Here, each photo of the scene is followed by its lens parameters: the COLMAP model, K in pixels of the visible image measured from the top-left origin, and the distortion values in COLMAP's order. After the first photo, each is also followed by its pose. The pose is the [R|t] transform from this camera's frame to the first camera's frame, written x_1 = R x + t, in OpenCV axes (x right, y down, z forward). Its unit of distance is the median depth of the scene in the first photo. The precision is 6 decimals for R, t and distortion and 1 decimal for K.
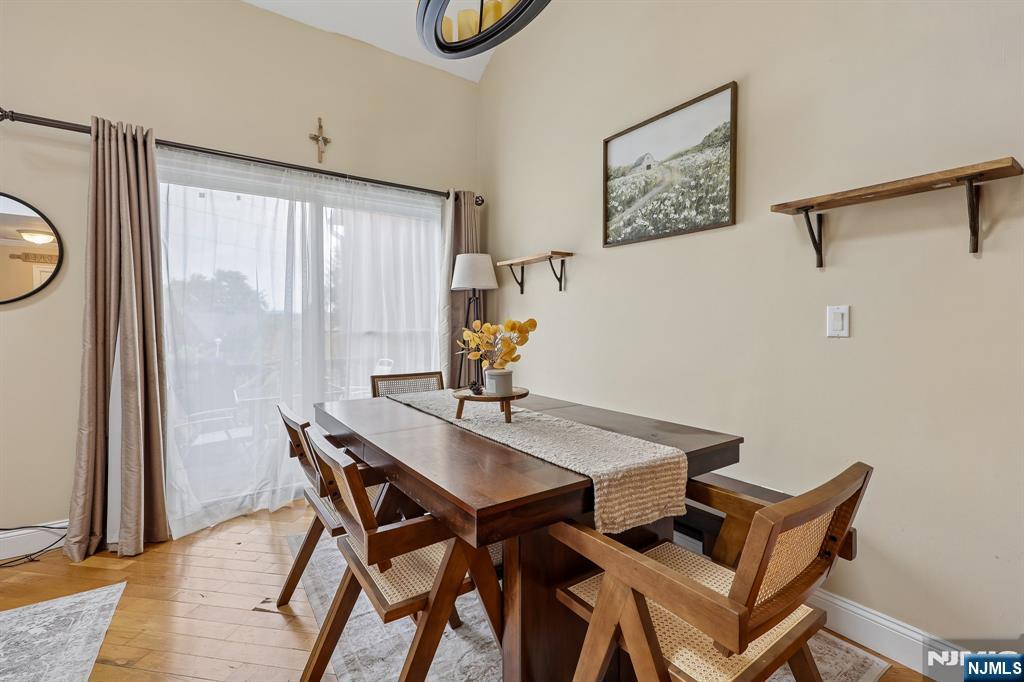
lens RADIAL K [[456.4, 0, 512.2], [0, 456.4, 330.6], [0, 0, 1]] dist [0.004089, 0.000832]
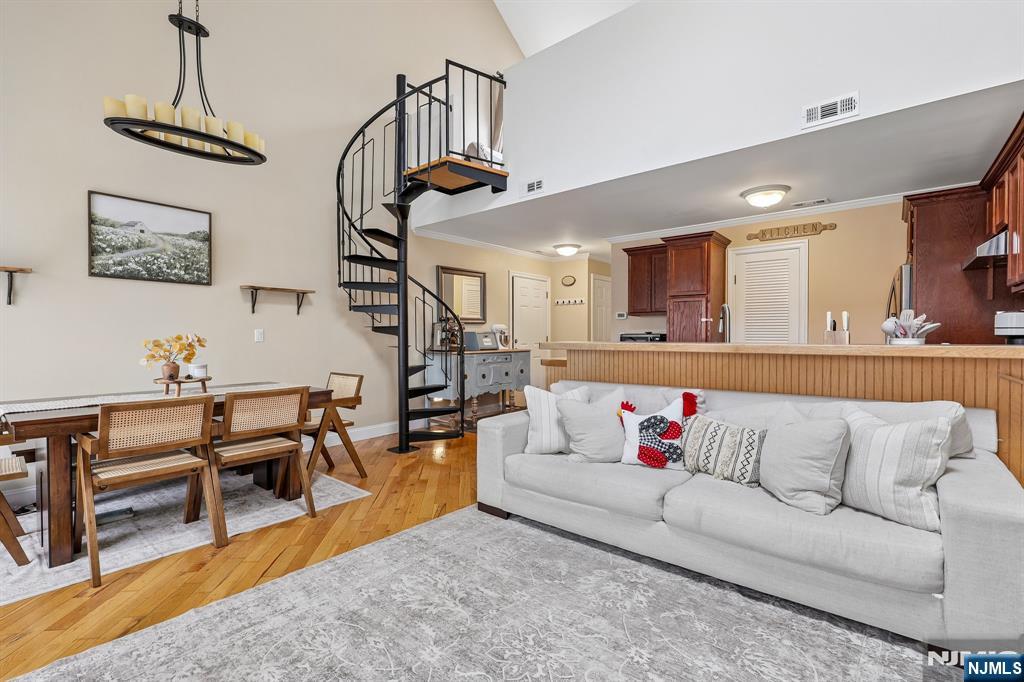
lens RADIAL K [[456.4, 0, 511.2], [0, 456.4, 338.5], [0, 0, 1]] dist [0.004089, 0.000832]
pose [[-0.258787, -0.008164, 0.965900, -1.581412], [0.010155, 0.999886, 0.011172, -0.014982], [-0.965881, 0.012700, -0.258674, 0.250359]]
